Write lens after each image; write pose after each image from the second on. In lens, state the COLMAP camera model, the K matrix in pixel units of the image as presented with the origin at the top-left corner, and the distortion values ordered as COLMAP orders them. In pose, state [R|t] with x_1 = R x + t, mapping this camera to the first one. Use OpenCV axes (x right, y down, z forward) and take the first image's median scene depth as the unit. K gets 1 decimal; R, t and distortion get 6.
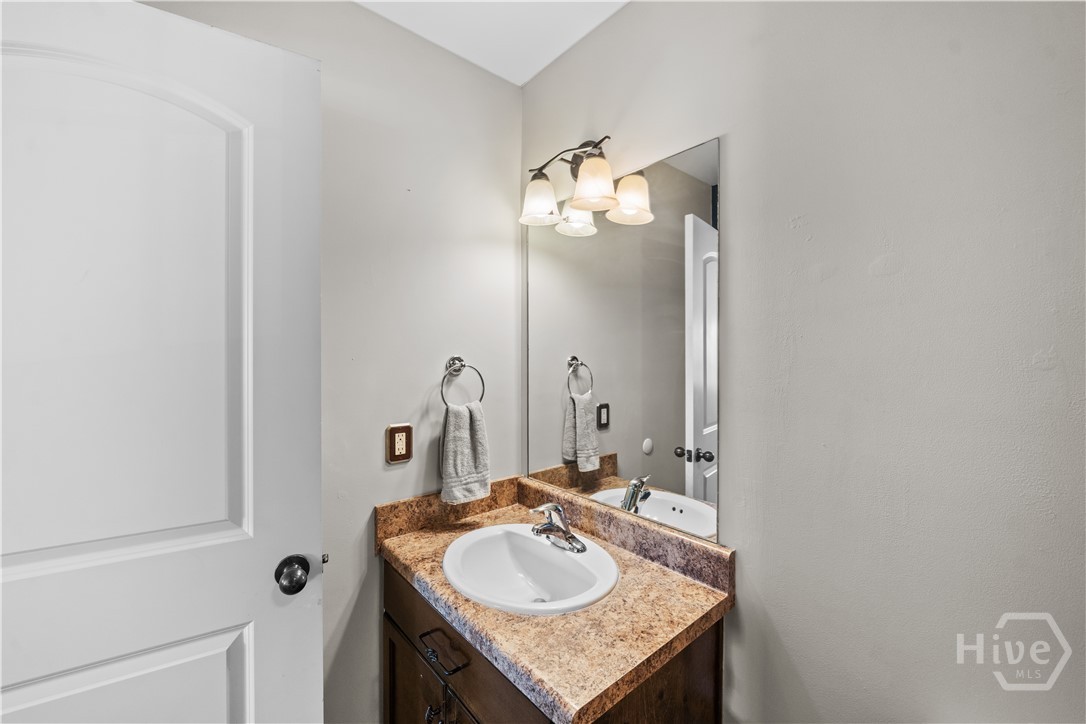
lens RADIAL K [[428.7, 0, 537.8], [0, 428.7, 362.1], [0, 0, 1]] dist [-0.000526, -0.000124]
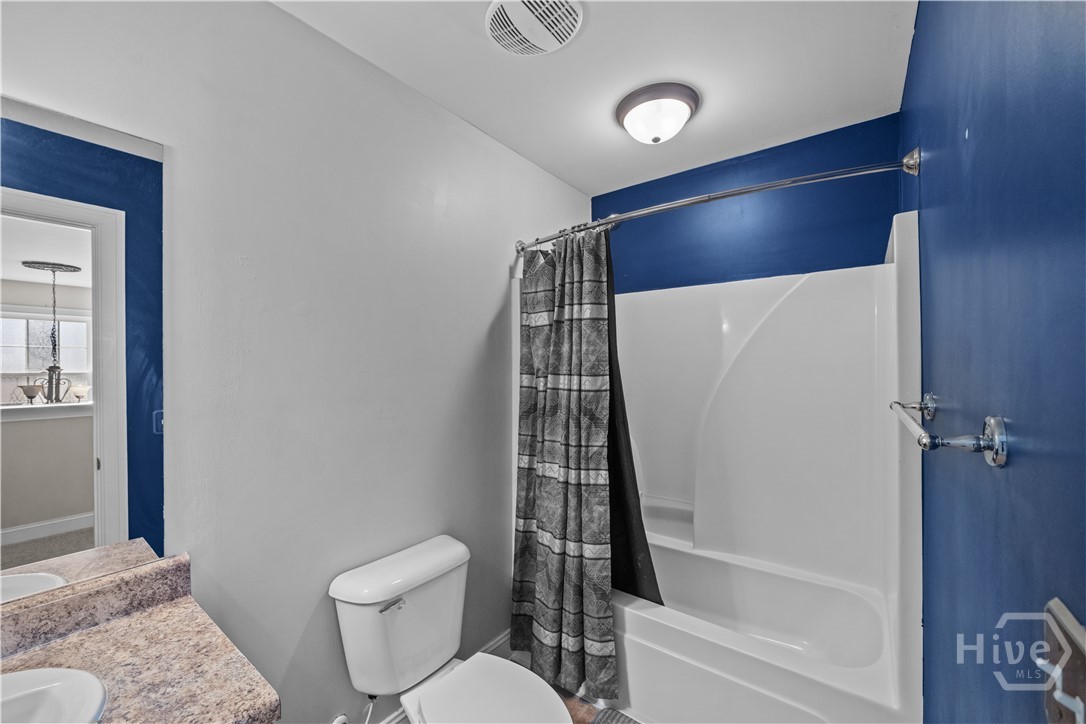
lens RADIAL K [[428.7, 0, 541.7], [0, 428.7, 364.5], [0, 0, 1]] dist [-0.000526, -0.000124]
pose [[-0.221691, 0.001090, 0.975116, -0.757798], [0.016713, 0.999857, 0.002682, -0.007597], [-0.974974, 0.016892, -0.221678, 0.387506]]
